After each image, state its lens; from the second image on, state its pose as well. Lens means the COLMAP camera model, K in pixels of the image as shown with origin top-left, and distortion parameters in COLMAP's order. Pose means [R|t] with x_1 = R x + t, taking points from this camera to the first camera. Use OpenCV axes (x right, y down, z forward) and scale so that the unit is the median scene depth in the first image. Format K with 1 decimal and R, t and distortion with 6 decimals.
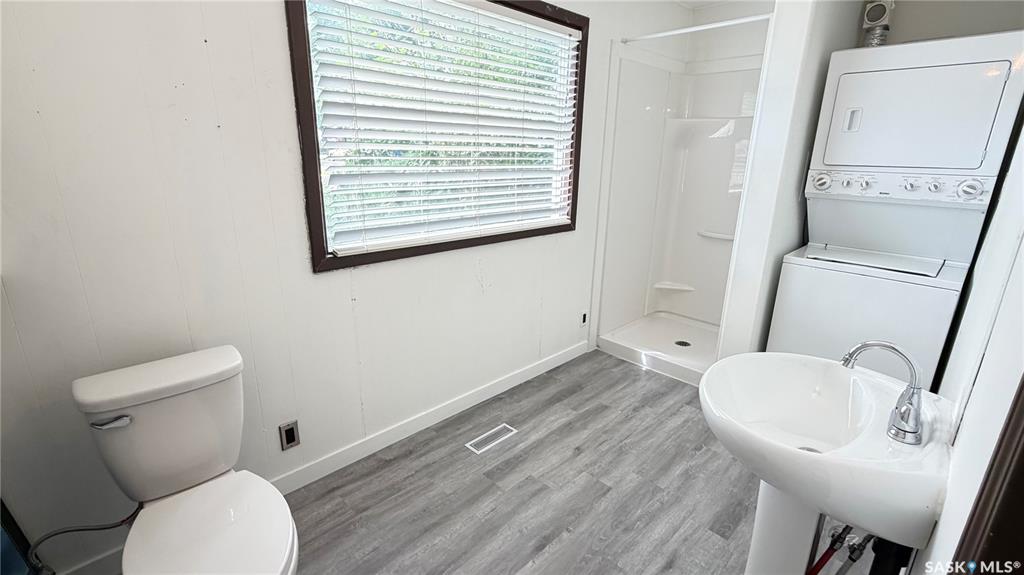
lens RADIAL K [[463.5, 0, 512.0], [0, 463.5, 287.5], [0, 0, 1]] dist [0.000609, -0.000058]
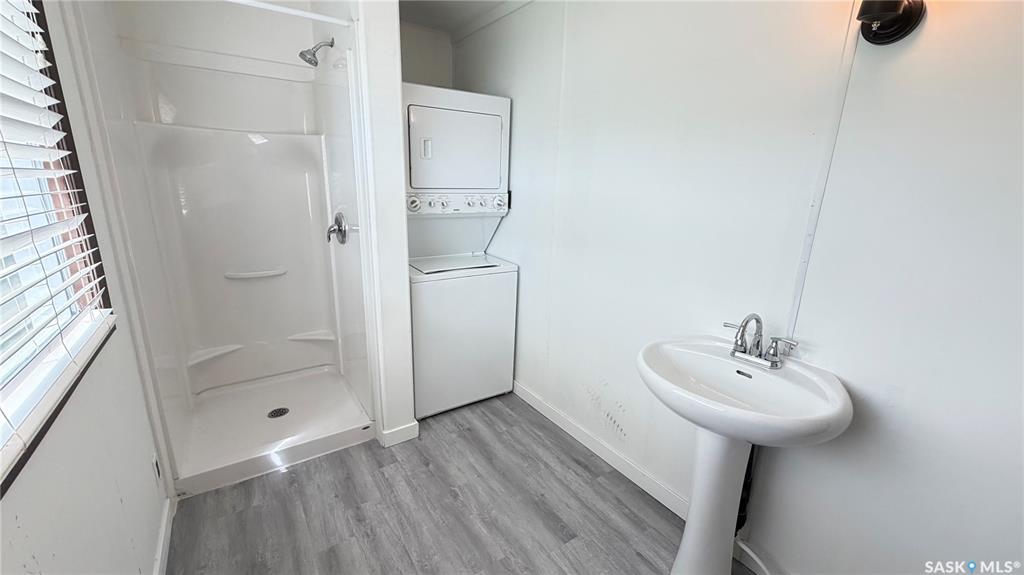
lens RADIAL K [[408.3, 0, 512.0], [0, 408.3, 287.5], [0, 0, 1]] dist [0.000883, 0.000244]
pose [[0.193706, -0.264669, 0.944684, -0.221479], [0.259537, 0.942441, 0.210823, -0.173464], [-0.946107, 0.204342, 0.251248, 0.546853]]
